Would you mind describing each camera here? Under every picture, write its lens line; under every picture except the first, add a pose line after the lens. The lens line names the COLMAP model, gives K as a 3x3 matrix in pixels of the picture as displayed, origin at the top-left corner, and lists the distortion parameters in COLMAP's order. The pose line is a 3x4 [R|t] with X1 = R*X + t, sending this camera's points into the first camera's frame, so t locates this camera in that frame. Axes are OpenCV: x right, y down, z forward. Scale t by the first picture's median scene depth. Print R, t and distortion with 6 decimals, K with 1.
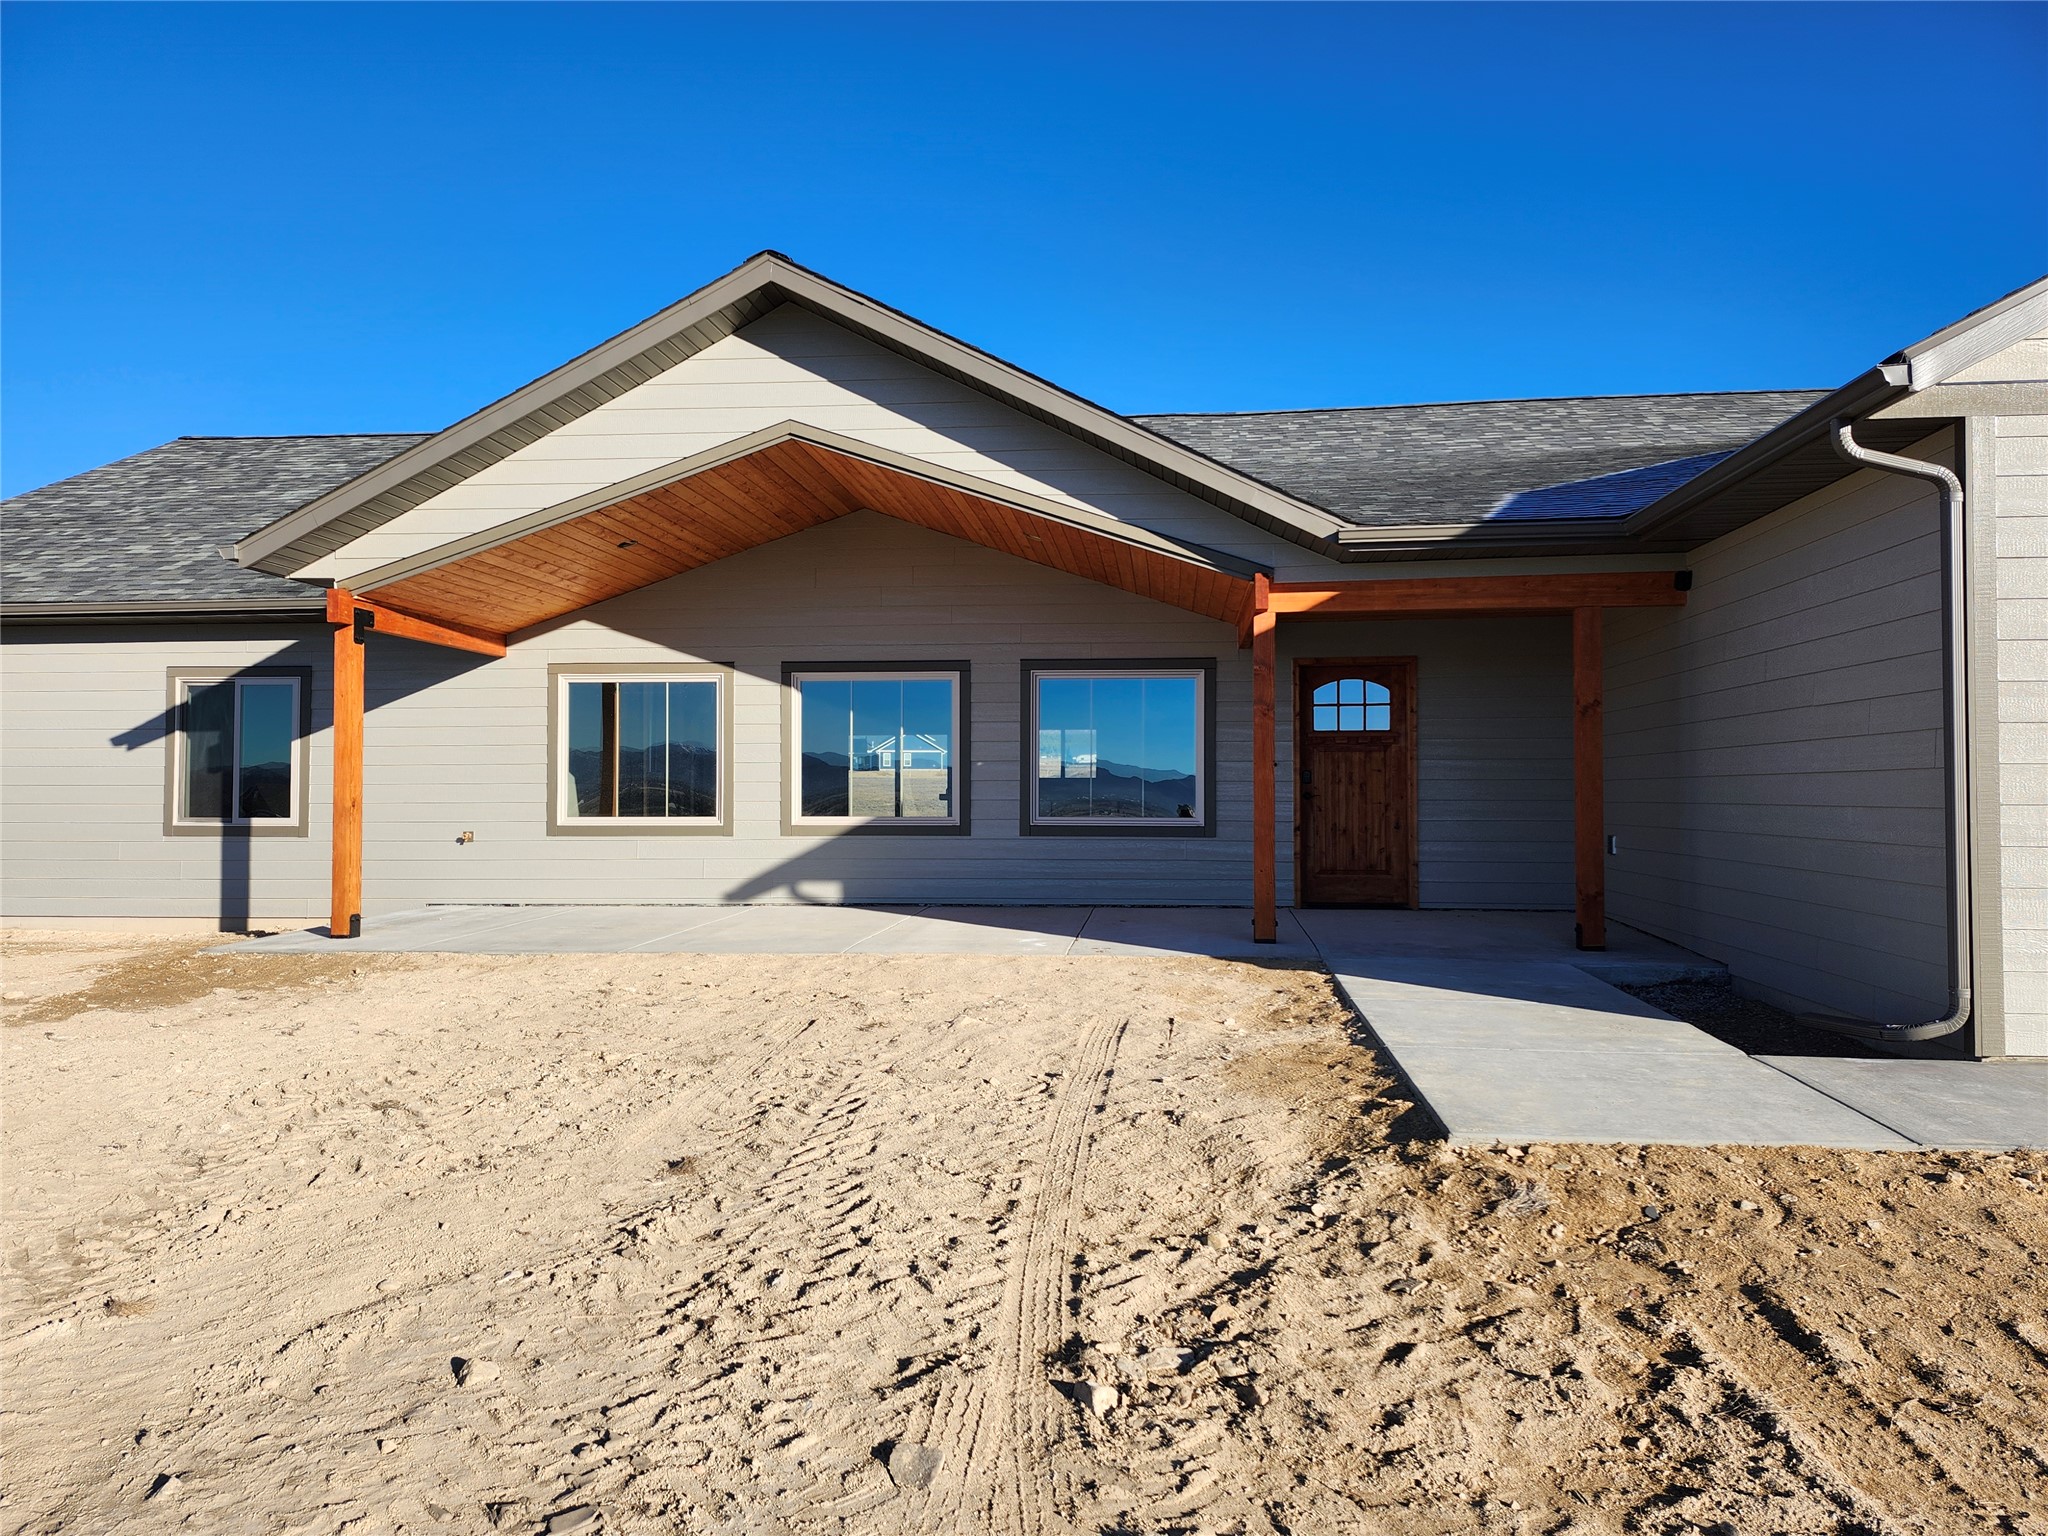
lens RADIAL K [[1386.0, 0, 1024.0], [0, 1386.0, 768.0], [0, 0, 1]] dist [0.074627, -0.001952]
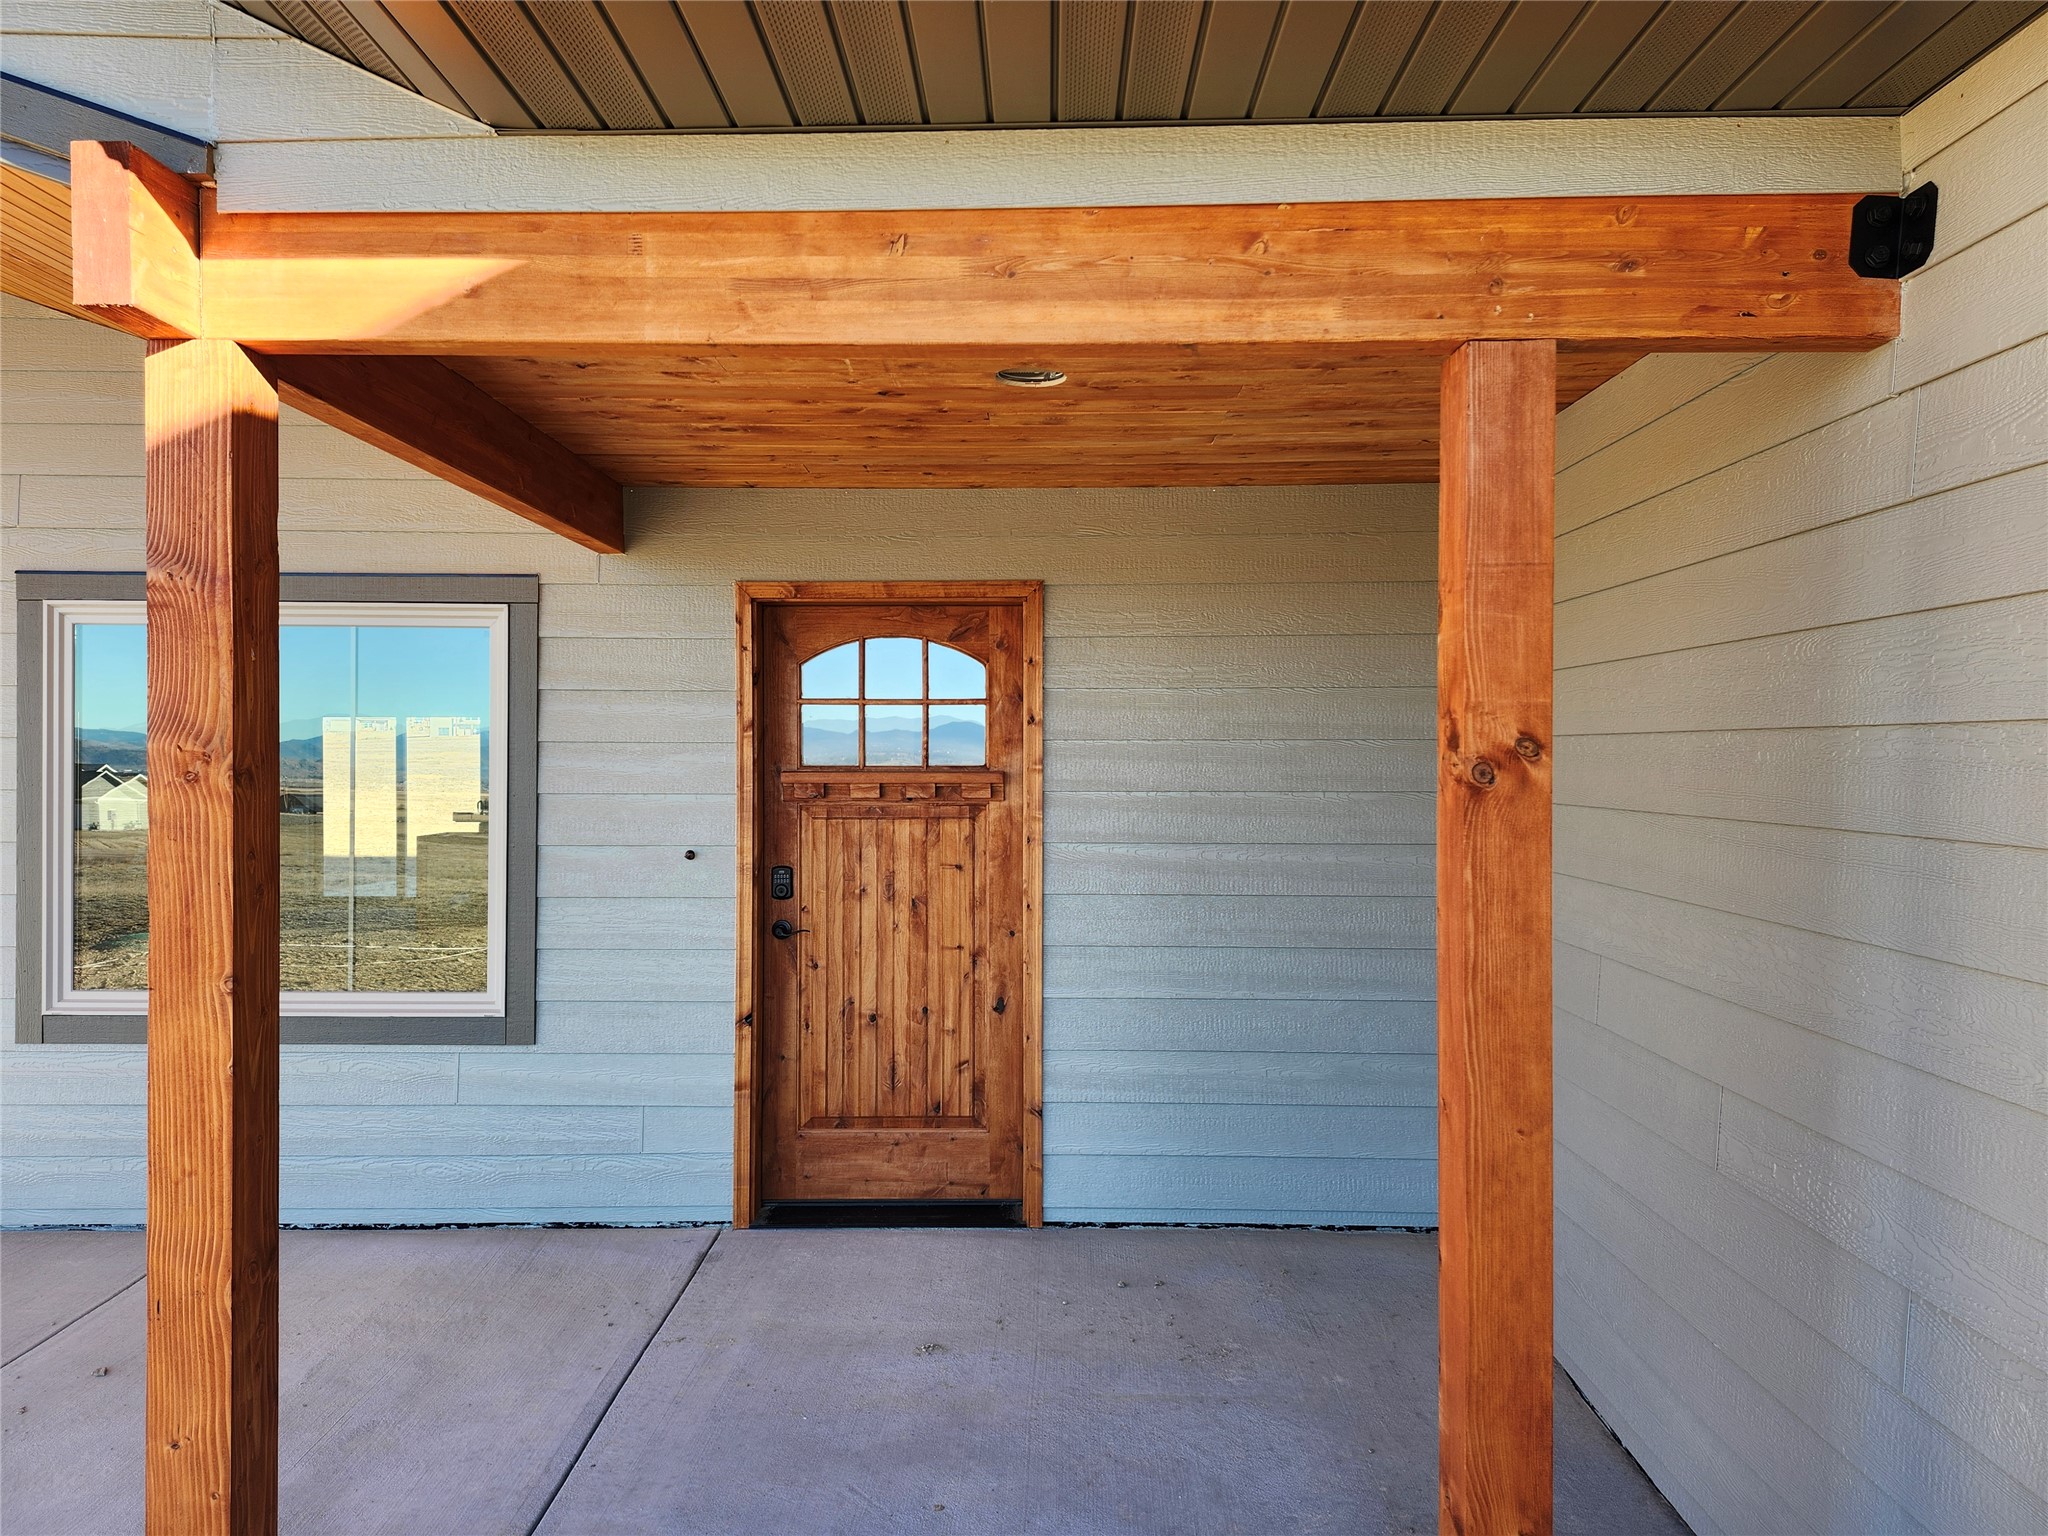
lens RADIAL K [[1386.0, 0, 1024.0], [0, 1386.0, 768.0], [0, 0, 1]] dist [0.074627, -0.001952]
pose [[0.994295, 0.000129, 0.106661, 0.230335], [-0.003306, 0.999556, 0.029608, -0.038445], [-0.106610, -0.029792, 0.993854, 0.599028]]
